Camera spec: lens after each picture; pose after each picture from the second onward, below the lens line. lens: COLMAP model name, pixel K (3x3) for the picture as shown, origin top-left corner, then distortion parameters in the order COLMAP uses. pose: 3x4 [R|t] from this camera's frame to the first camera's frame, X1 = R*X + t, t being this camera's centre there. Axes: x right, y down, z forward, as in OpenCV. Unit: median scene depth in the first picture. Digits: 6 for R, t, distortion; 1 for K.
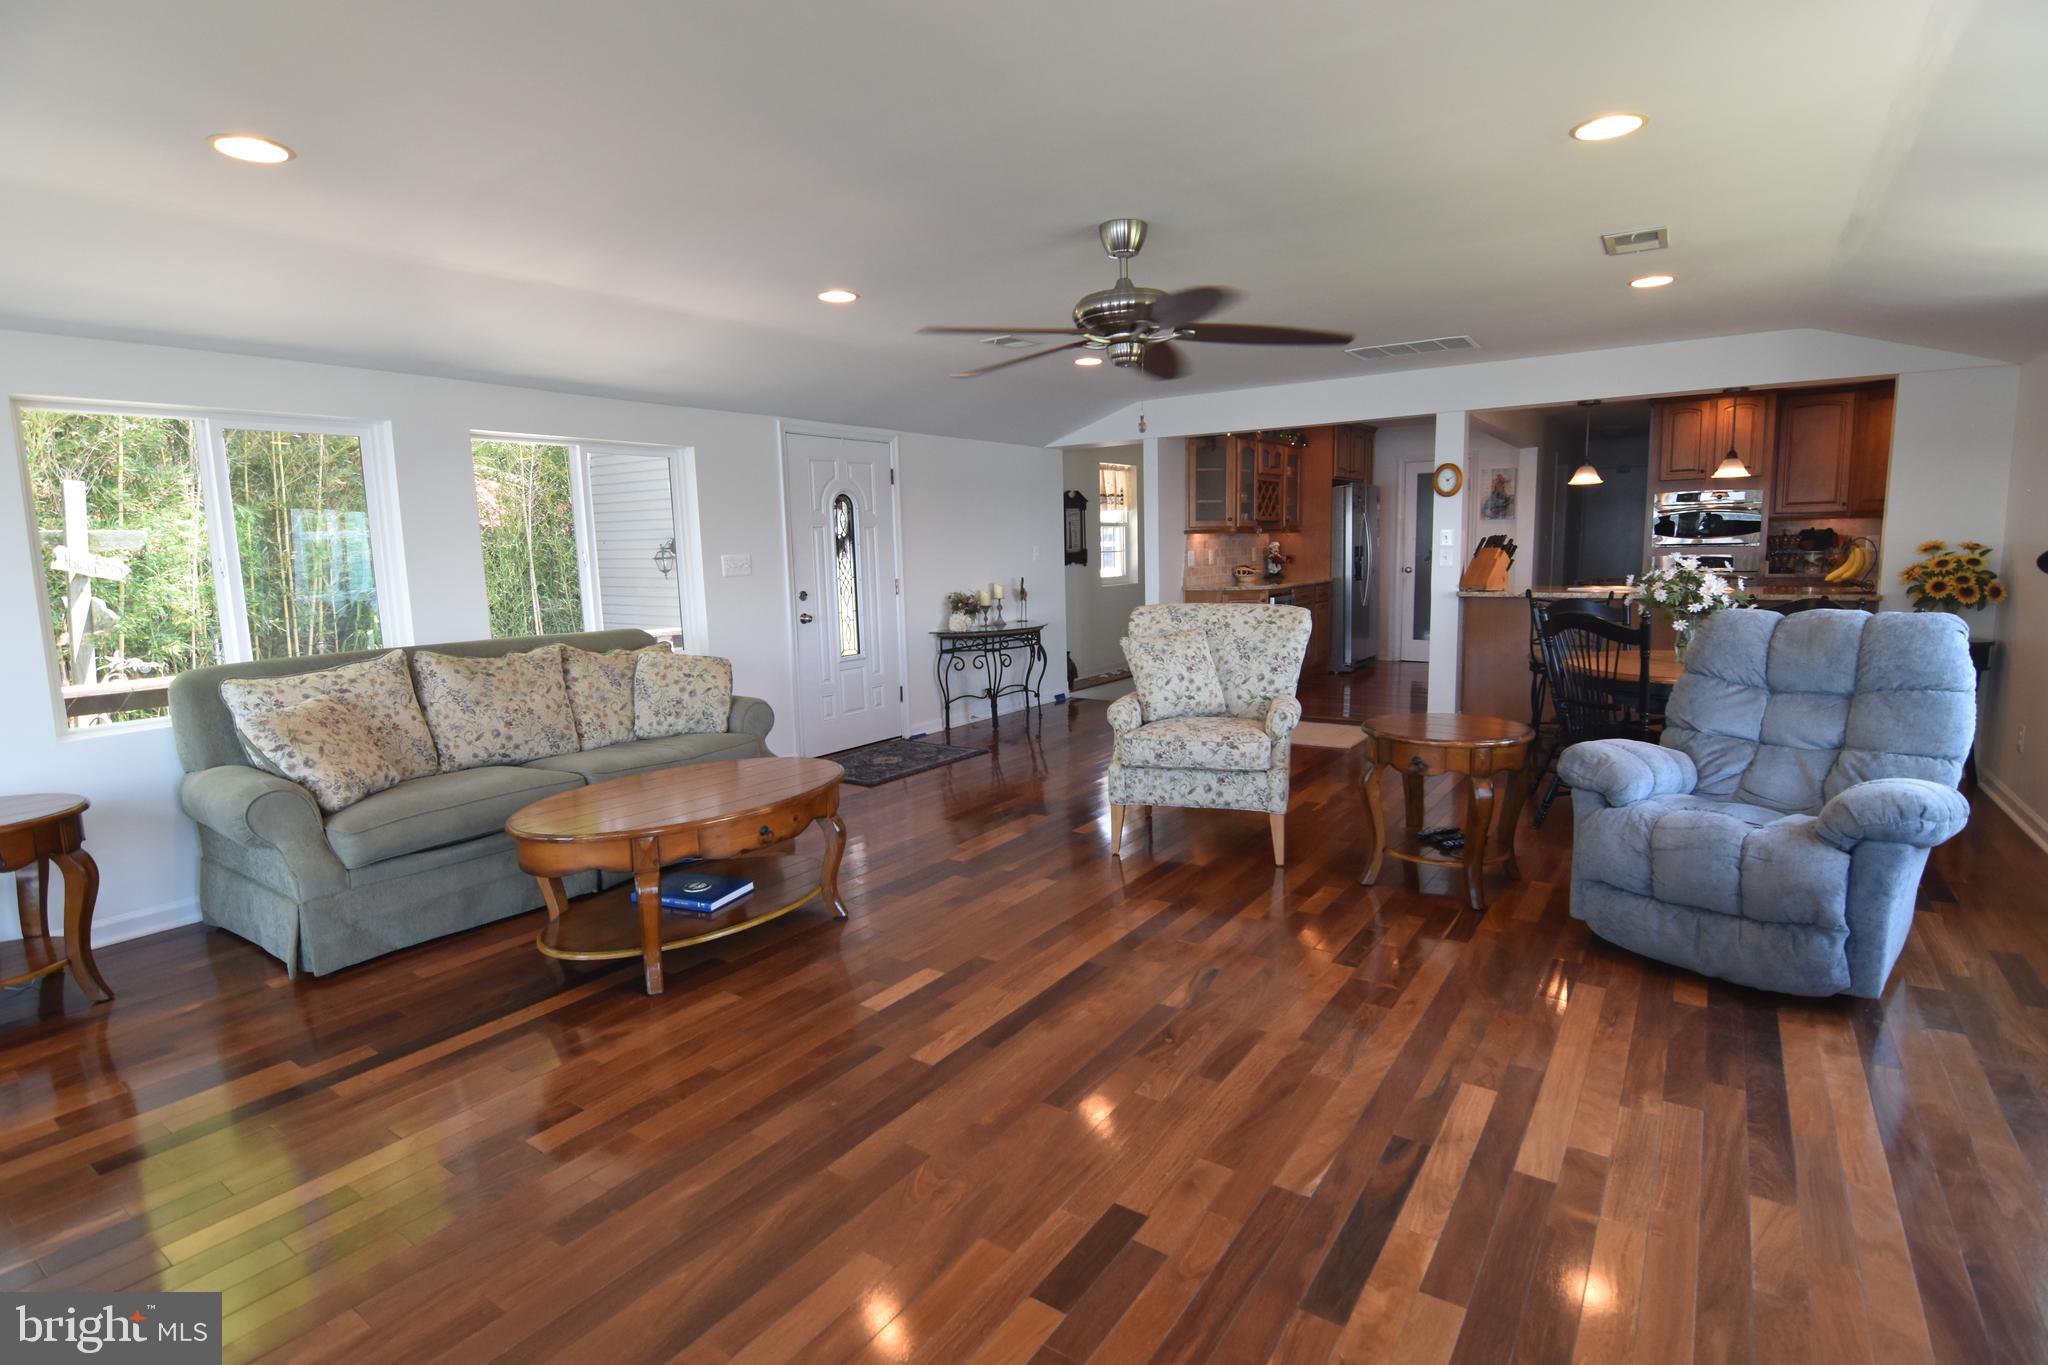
lens RADIAL K [[996.8, 0, 1047.4], [0, 996.8, 683.8], [0, 0, 1]] dist [-0.010976, -0.000187]
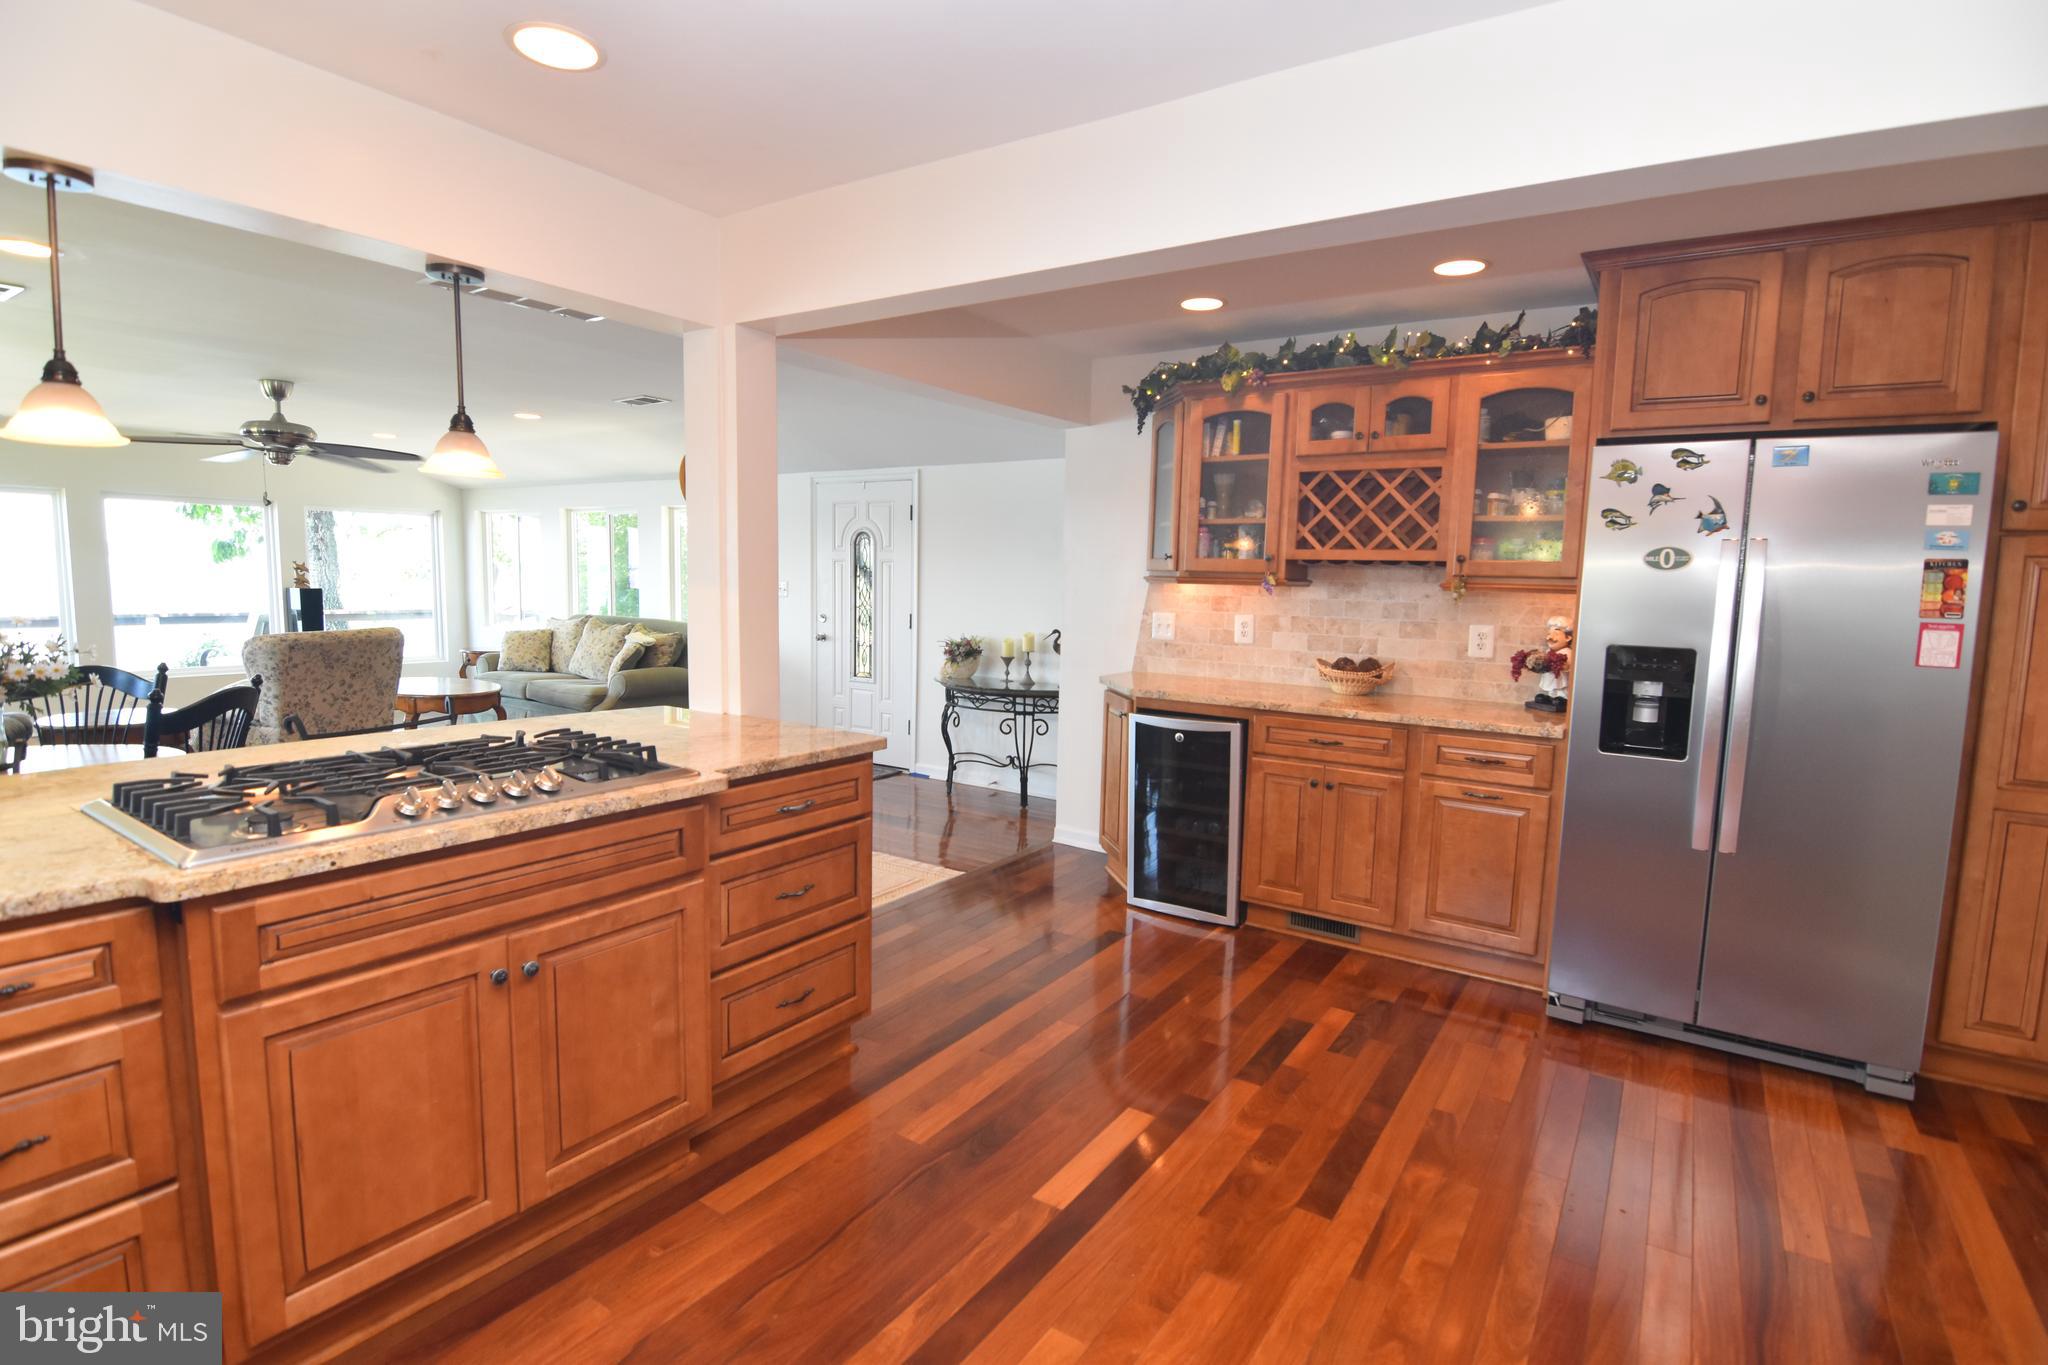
lens RADIAL K [[990.4, 0, 1030.6], [0, 990.4, 682.8], [0, 0, 1]] dist [-0.004367, -0.012499]
pose [[0.002236, 0.132287, -0.991209, 0.892910], [-0.162249, 0.978126, 0.130175, -0.196320], [0.986747, 0.160532, 0.023650, 1.156681]]
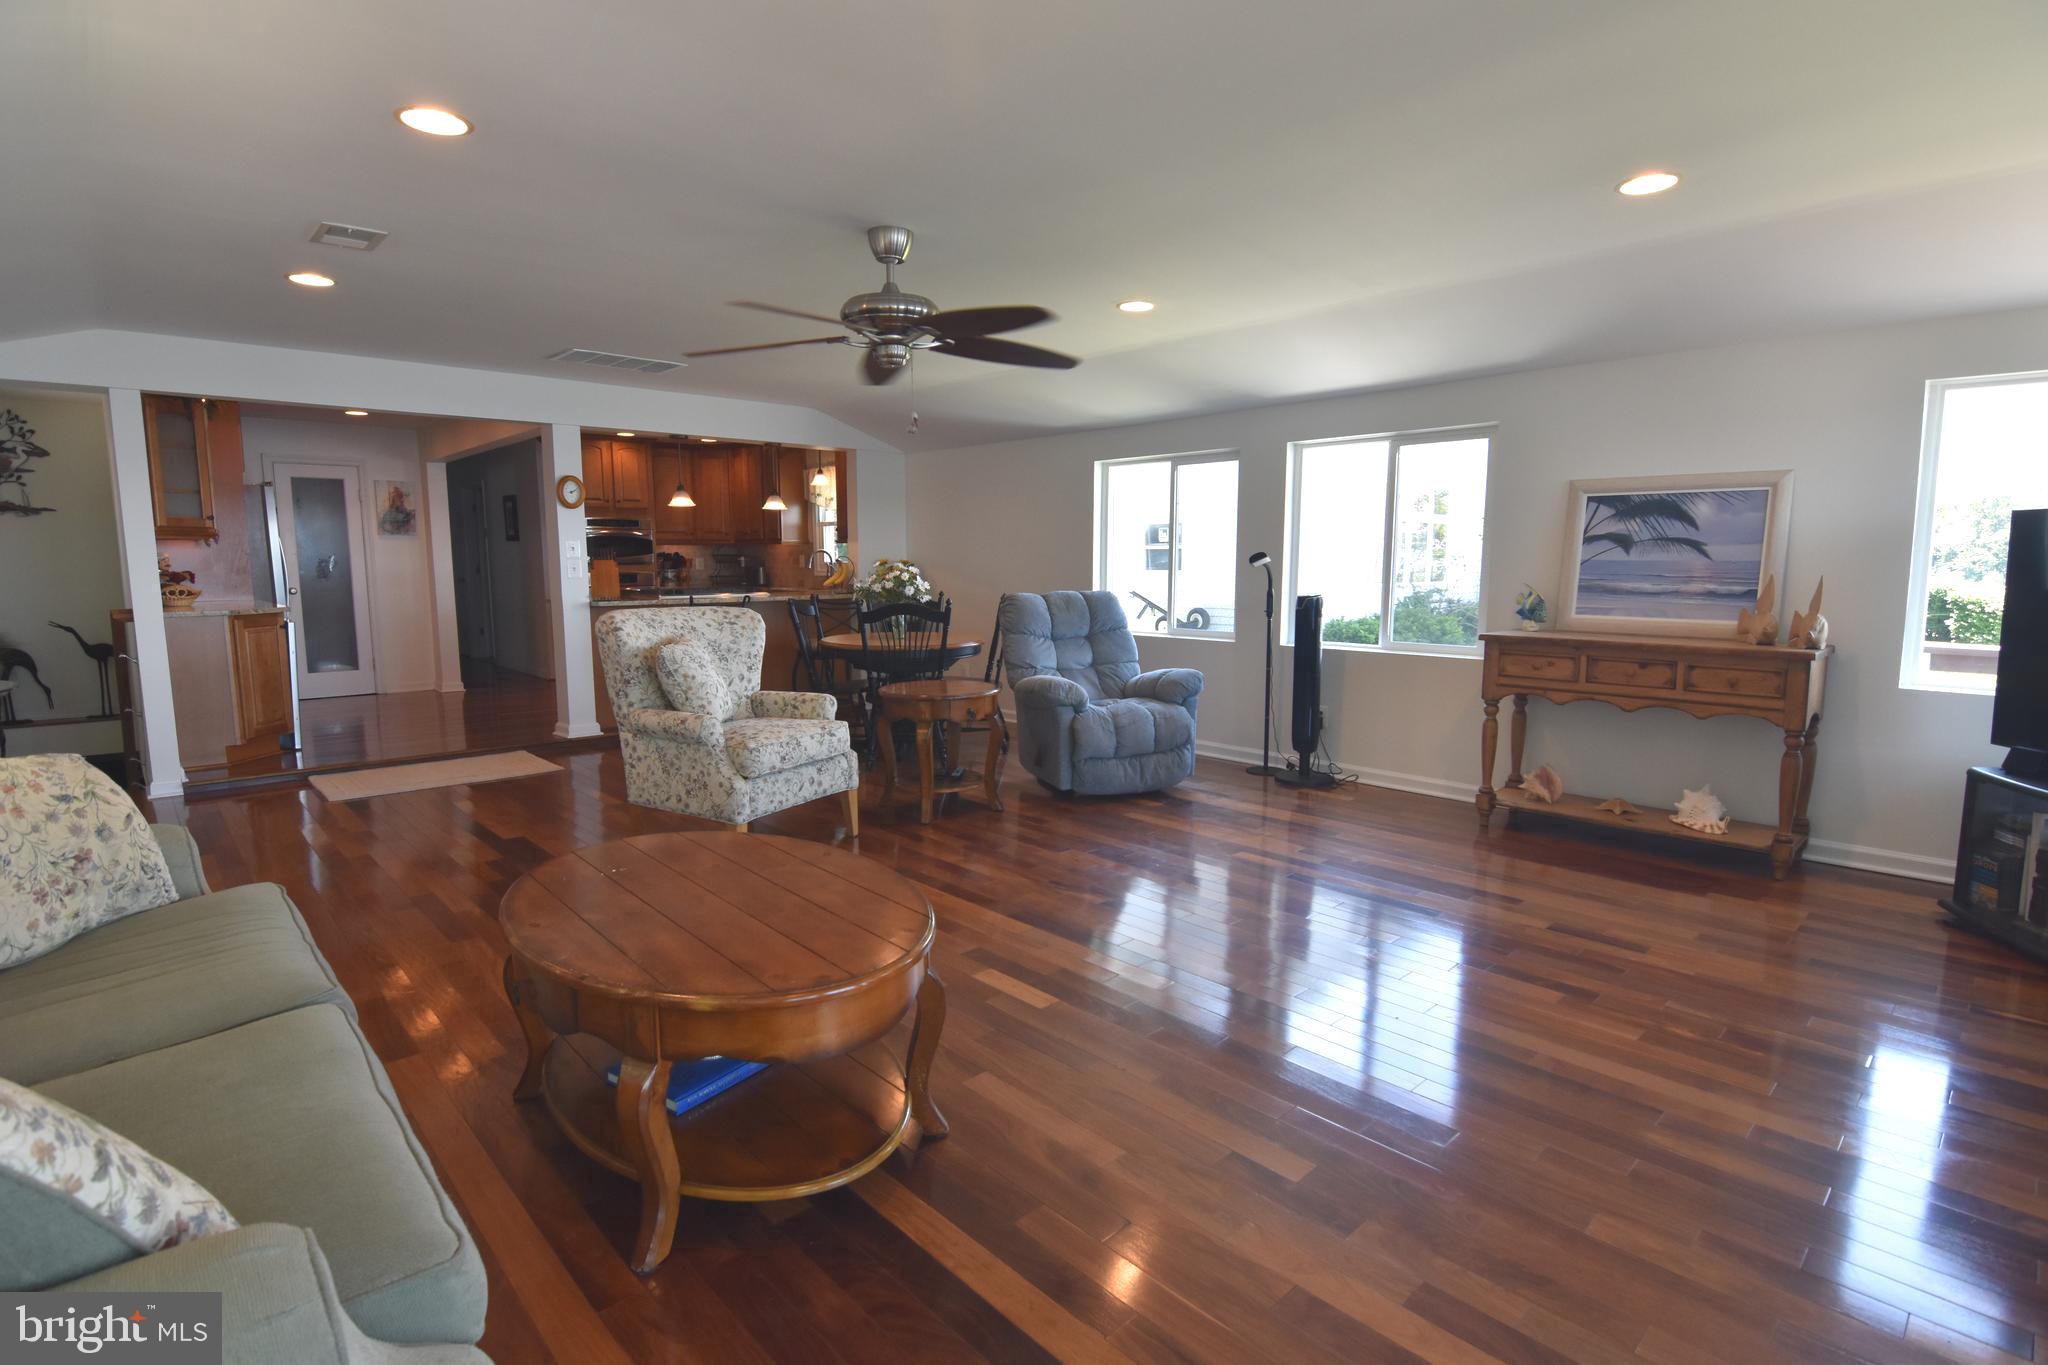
lens RADIAL K [[986.2, 0, 1030.1], [0, 986.2, 685.9], [0, 0, 1]] dist [-0.009003, -0.009700]
pose [[0.219163, -0.102577, 0.970281, -0.481070], [0.131737, 0.988463, 0.074743, -0.023767], [-0.966754, 0.111441, 0.230148, 0.341536]]
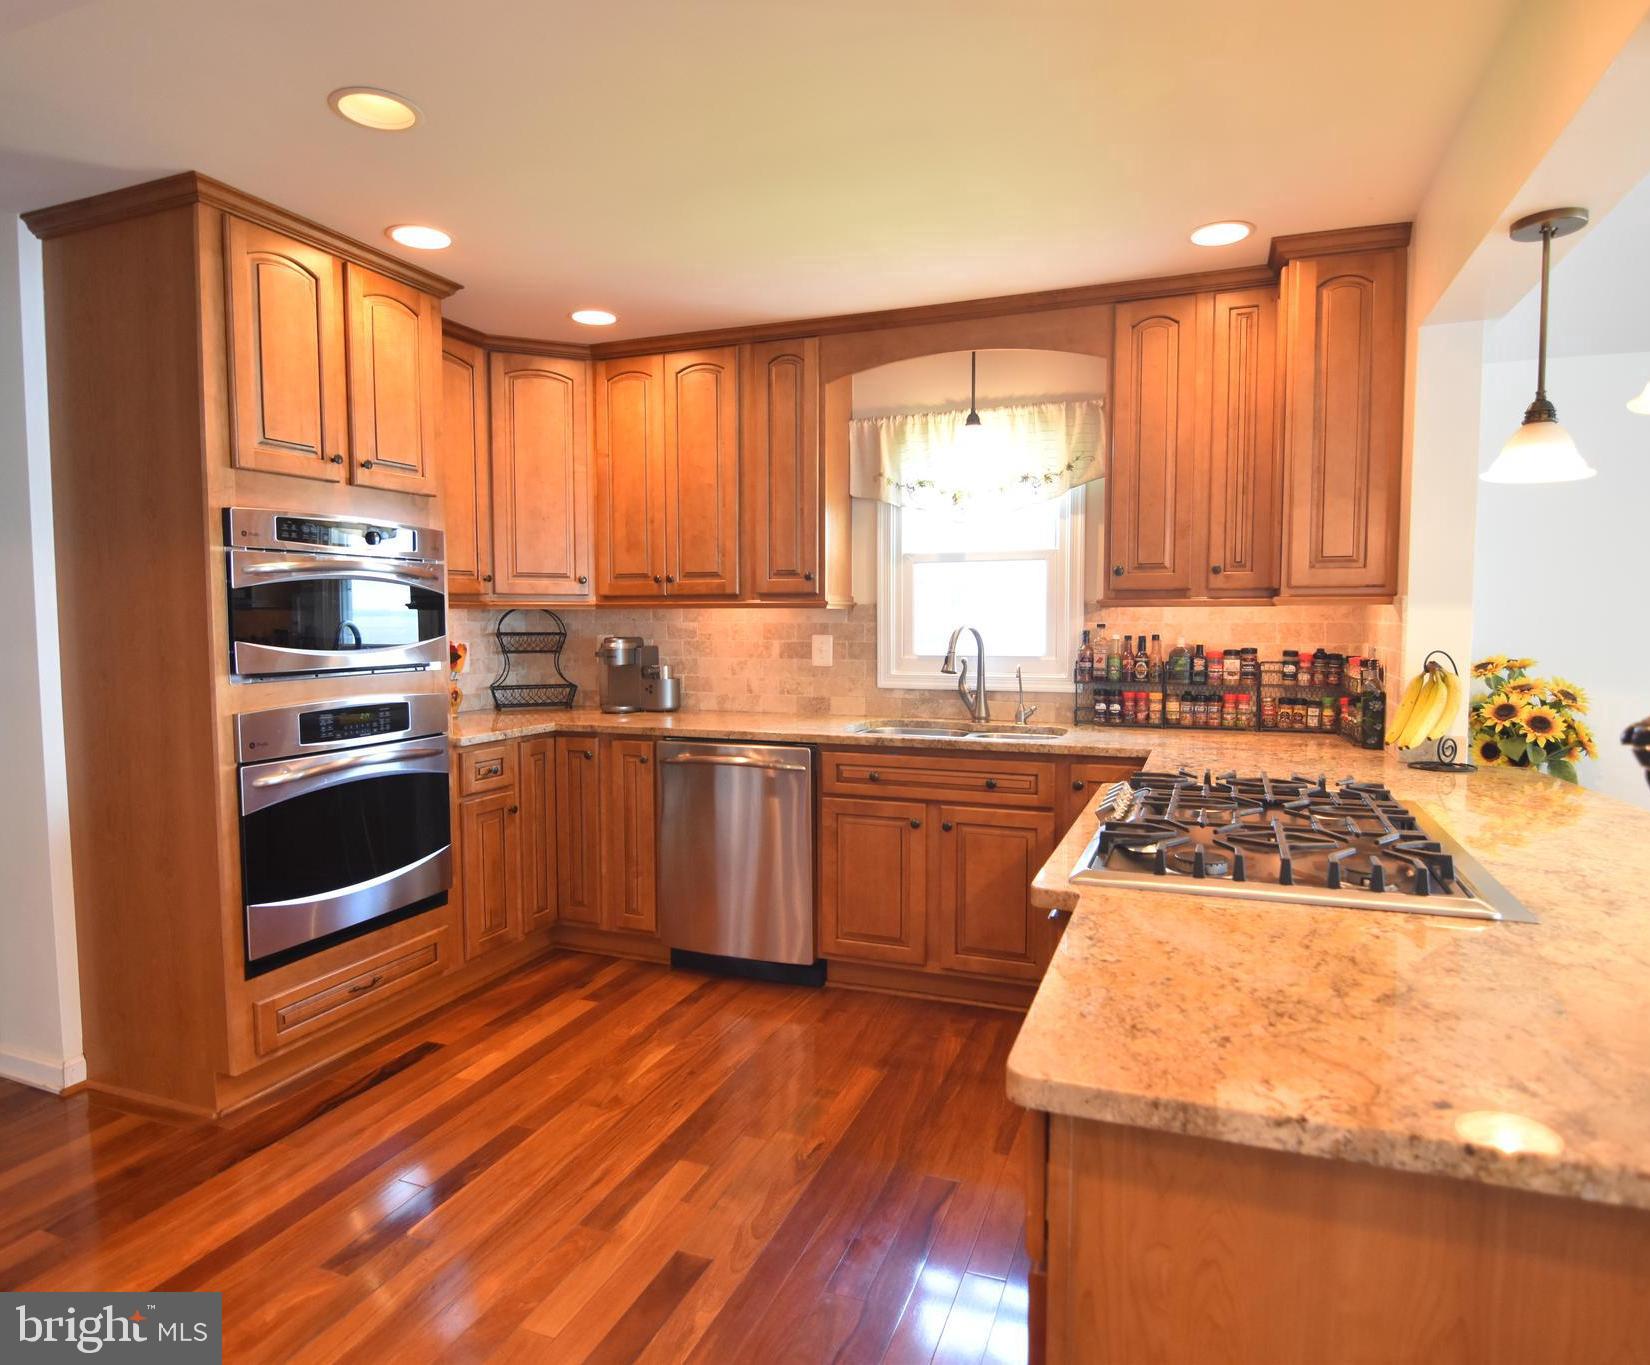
lens RADIAL K [[989.3, 0, 829.5], [0, 989.3, 683.4], [0, 0, 1]] dist [0.001142, -0.019763]
pose [[-0.224077, -0.040842, 0.973715, 0.359135], [0.142386, 0.987029, 0.074167, -0.174039], [-0.964114, 0.155262, -0.215356, 1.154993]]
